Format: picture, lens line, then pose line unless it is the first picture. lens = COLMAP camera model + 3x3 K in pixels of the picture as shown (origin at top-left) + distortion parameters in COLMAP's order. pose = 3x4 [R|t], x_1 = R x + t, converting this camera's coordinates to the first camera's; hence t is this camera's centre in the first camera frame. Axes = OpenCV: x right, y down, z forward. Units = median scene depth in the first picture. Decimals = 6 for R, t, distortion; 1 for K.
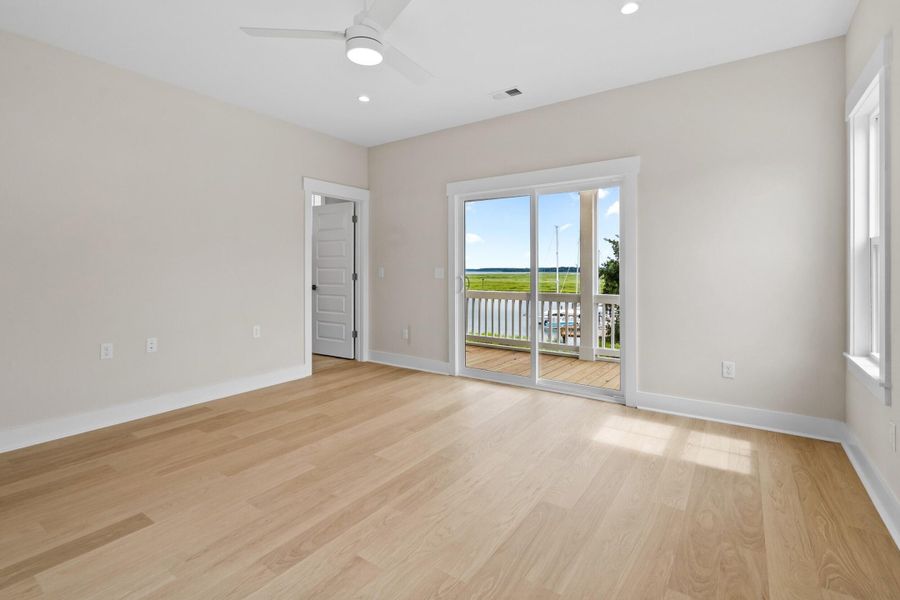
lens RADIAL K [[418.3, 0, 444.5], [0, 418.3, 276.2], [0, 0, 1]] dist [-0.010387, 0.001786]
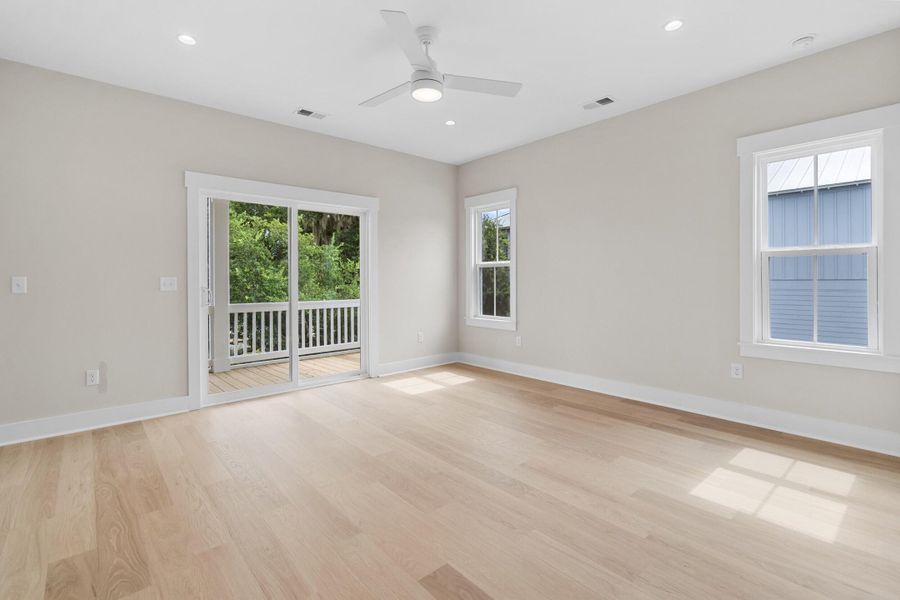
lens RADIAL K [[418.3, 0, 454.3], [0, 418.3, 283.6], [0, 0, 1]] dist [-0.010387, 0.001786]
pose [[0.233063, -0.010486, 0.972405, -1.085505], [0.022844, 0.999725, 0.005306, -0.000134], [-0.972193, 0.020977, 0.233238, 0.539536]]
